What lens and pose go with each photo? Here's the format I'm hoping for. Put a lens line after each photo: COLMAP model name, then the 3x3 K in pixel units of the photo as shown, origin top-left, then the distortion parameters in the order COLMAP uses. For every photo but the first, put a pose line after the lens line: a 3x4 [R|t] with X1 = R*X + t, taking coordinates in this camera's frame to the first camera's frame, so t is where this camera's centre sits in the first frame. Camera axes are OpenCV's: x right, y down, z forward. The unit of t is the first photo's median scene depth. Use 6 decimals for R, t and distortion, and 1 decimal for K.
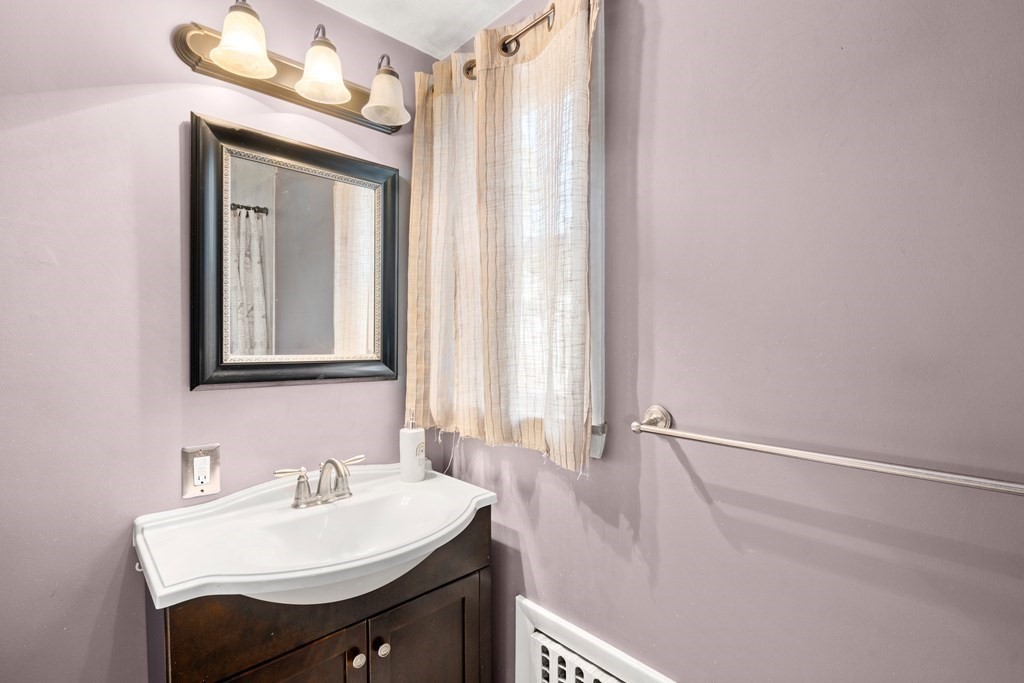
lens RADIAL K [[478.7, 0, 511.7], [0, 478.7, 350.2], [0, 0, 1]] dist [-0.007776, 0.001228]
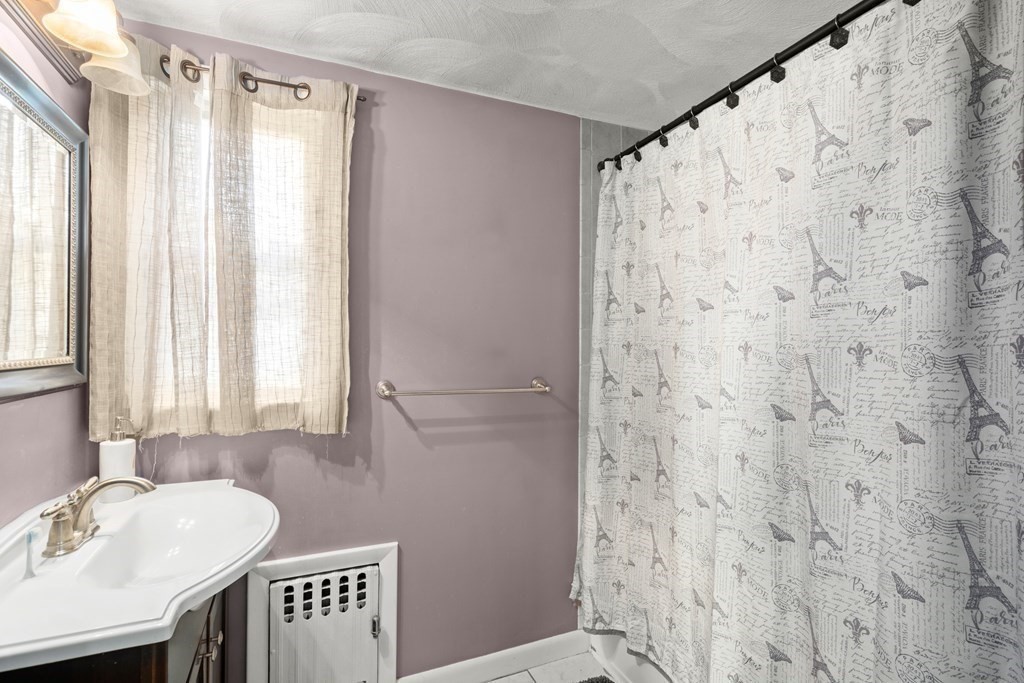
lens RADIAL K [[476.3, 0, 512.0], [0, 476.3, 341.5], [0, 0, 1]] dist [-0.000570, 0.000294]
pose [[0.333940, -0.003135, 0.942589, -0.979347], [0.008472, 0.999964, 0.000324, -0.013910], [-0.942556, 0.007877, 0.333955, 0.034836]]
